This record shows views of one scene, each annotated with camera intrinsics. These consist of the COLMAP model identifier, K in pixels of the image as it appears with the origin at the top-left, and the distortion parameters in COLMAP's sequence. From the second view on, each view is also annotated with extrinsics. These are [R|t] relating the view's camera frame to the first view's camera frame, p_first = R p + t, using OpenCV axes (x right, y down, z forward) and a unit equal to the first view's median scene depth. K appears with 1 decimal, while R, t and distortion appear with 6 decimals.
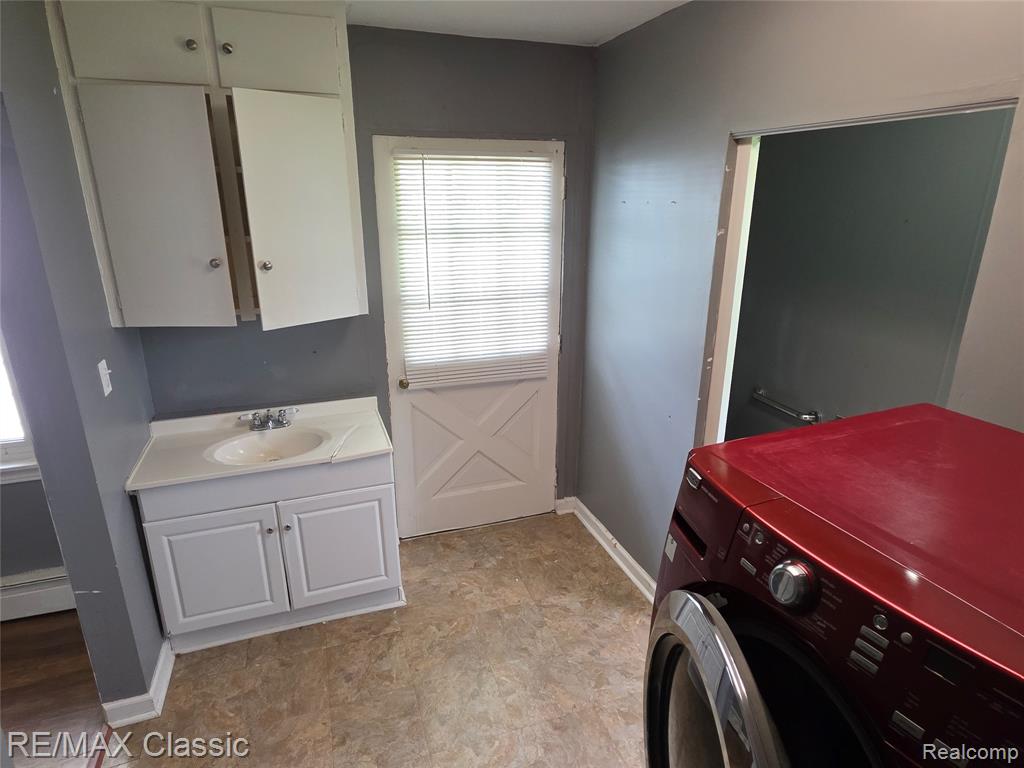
lens RADIAL K [[585.3, 0, 508.6], [0, 585.3, 380.7], [0, 0, 1]] dist [0.004954, -0.002713]
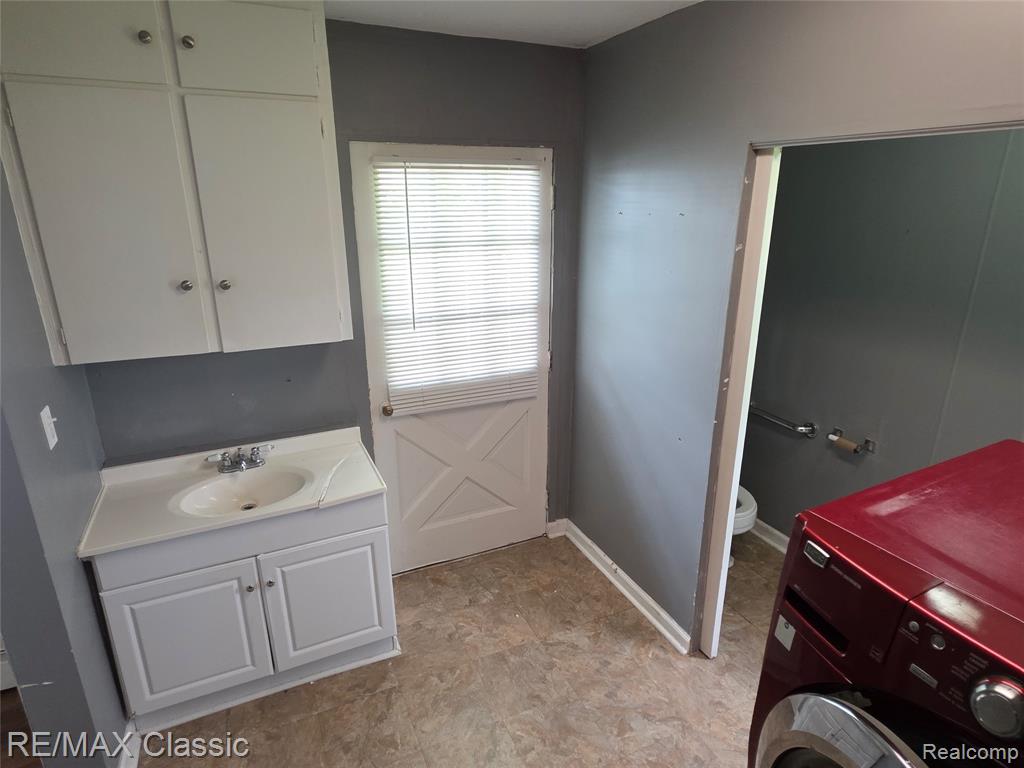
lens RADIAL K [[585.3, 0, 508.6], [0, 585.3, 380.7], [0, 0, 1]] dist [0.004954, -0.002713]
pose [[0.995328, -0.032117, 0.091057, -0.081481], [0.032192, 0.999481, 0.000652, -0.041238], [-0.091030, 0.002282, 0.995846, 0.075392]]
